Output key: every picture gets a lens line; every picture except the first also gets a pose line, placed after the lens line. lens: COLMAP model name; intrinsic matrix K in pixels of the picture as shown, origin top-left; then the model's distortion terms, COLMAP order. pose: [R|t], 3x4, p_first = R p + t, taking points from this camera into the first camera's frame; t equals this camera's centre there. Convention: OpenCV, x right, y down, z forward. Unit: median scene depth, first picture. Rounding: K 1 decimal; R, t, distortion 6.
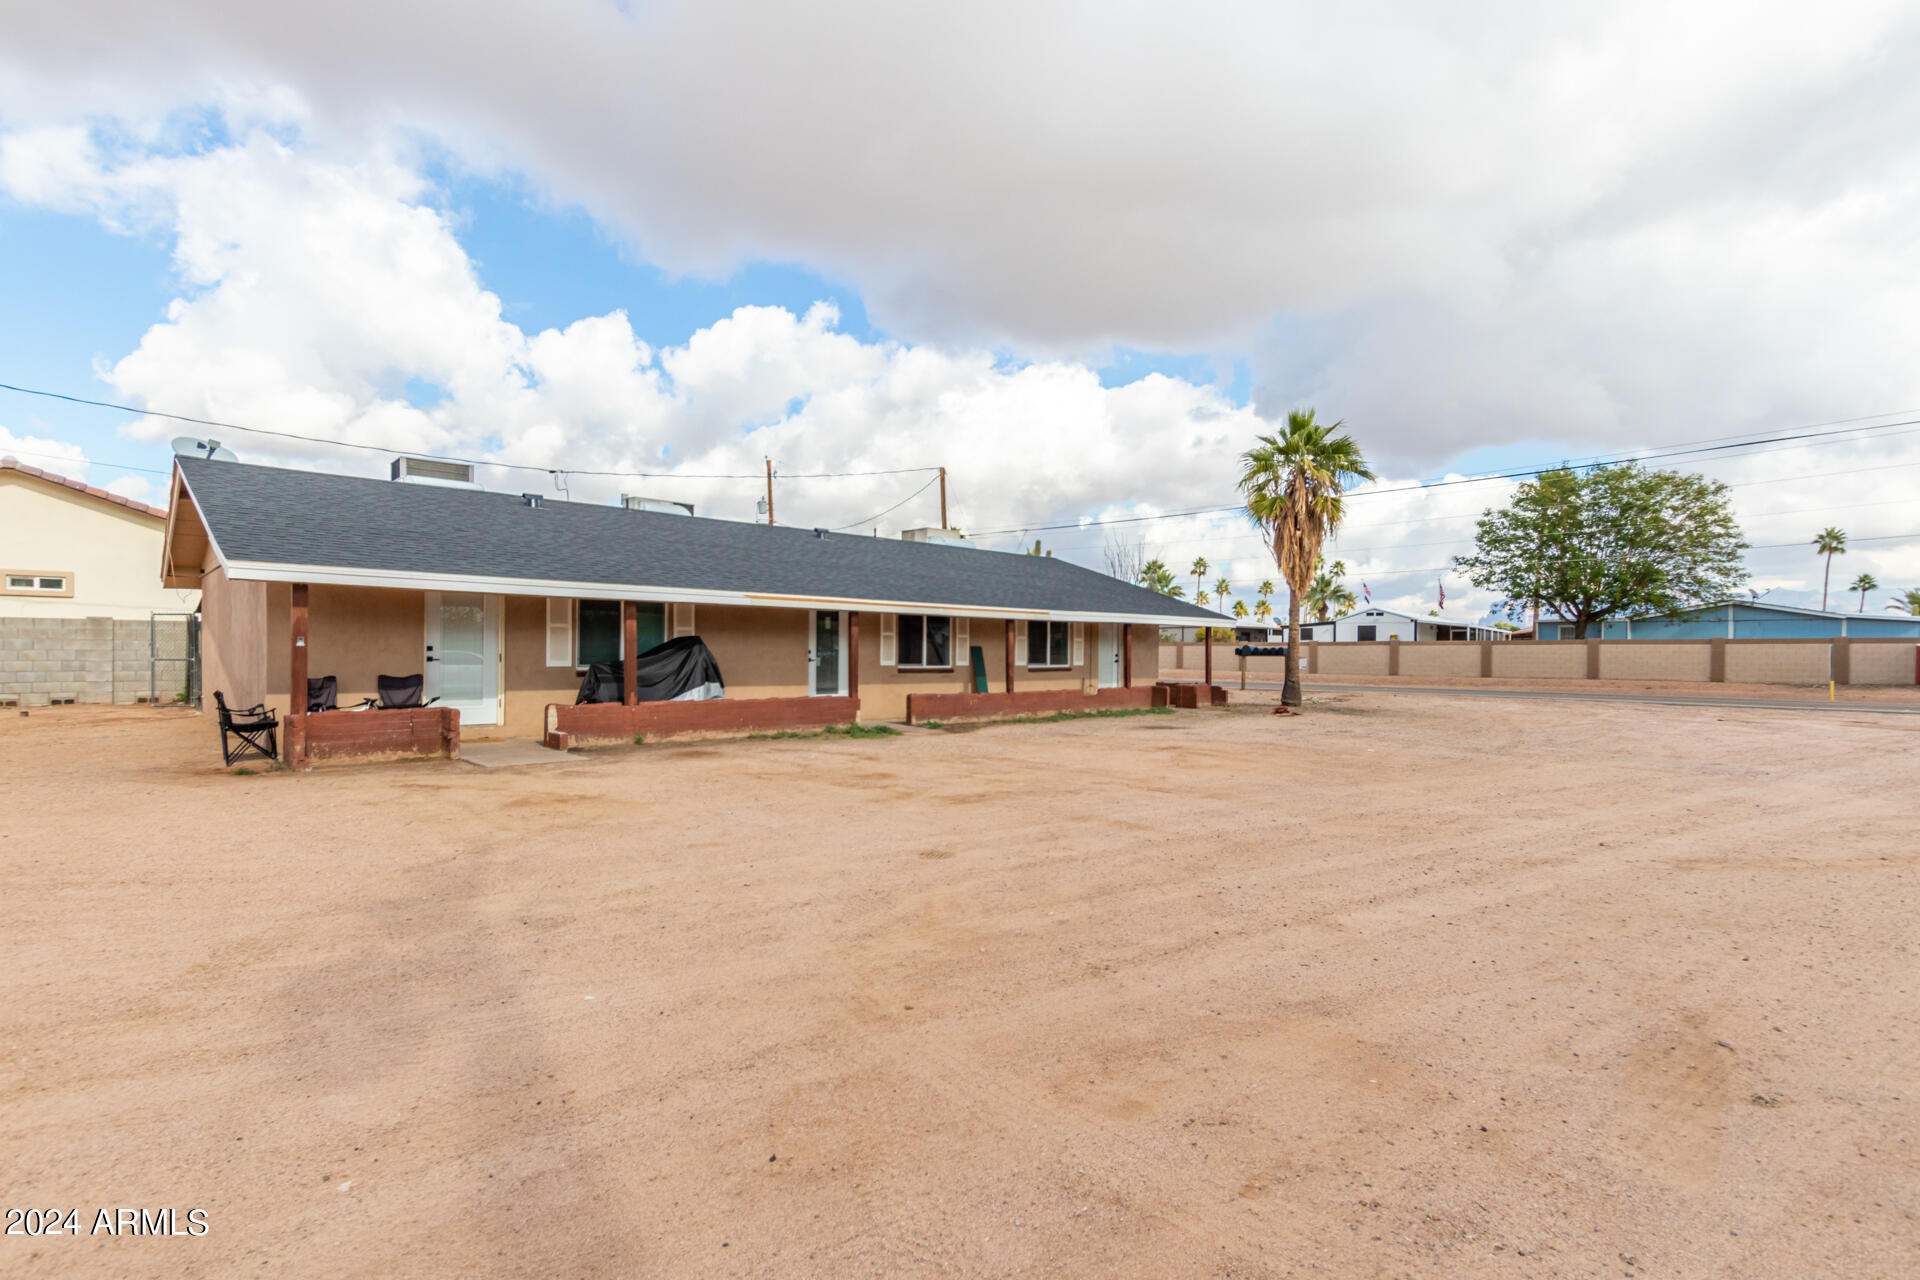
lens RADIAL K [[943.9, 0, 964.8], [0, 943.9, 635.3], [0, 0, 1]] dist [0.007762, -0.000037]
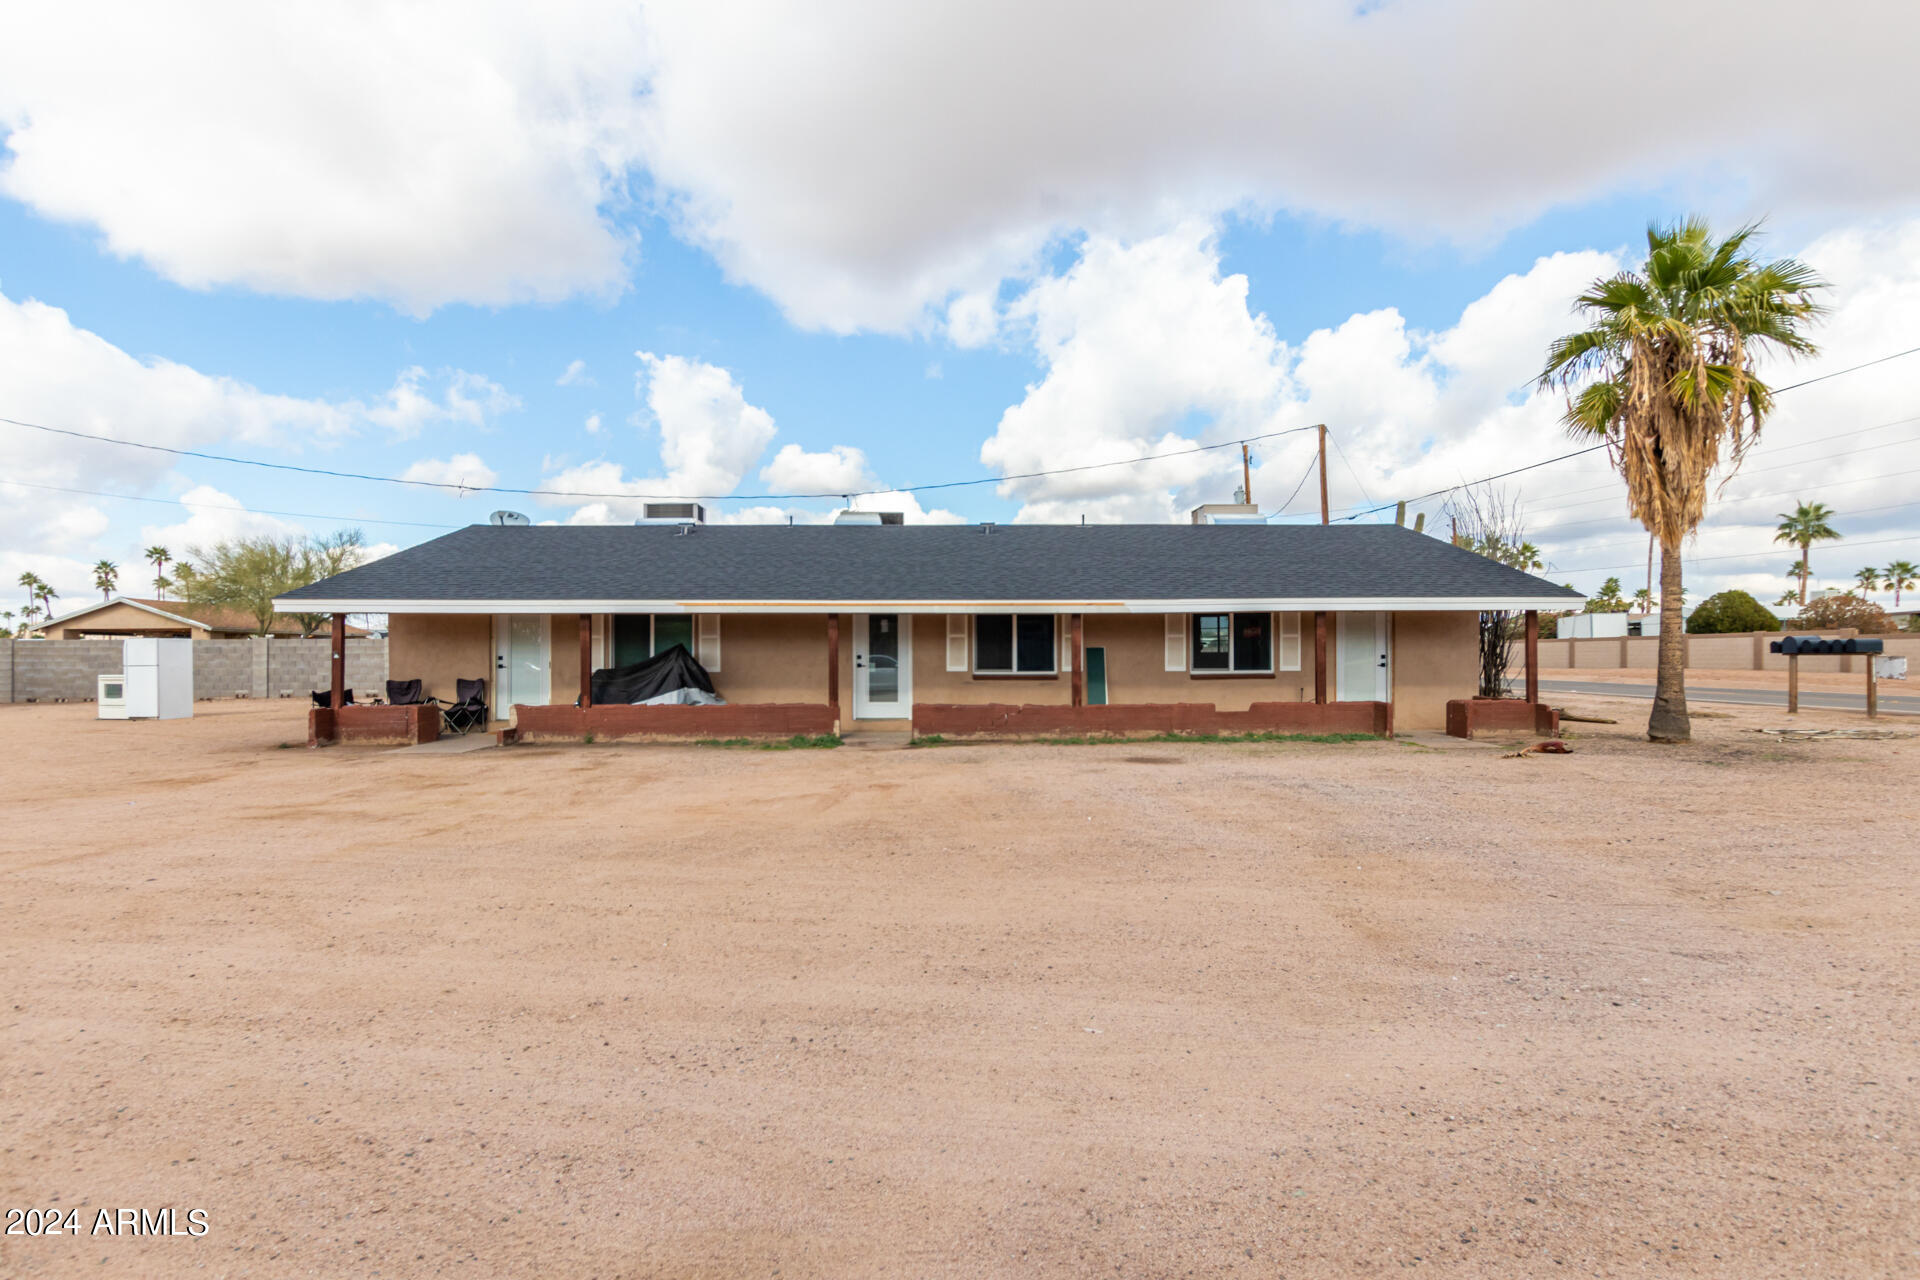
lens RADIAL K [[943.9, 0, 942.9], [0, 943.9, 644.6], [0, 0, 1]] dist [0.007762, -0.000037]
pose [[0.730841, -0.019604, -0.682266, 0.537266], [0.022512, 0.999736, -0.004611, 0.010828], [0.682177, -0.011989, 0.731089, 0.352991]]
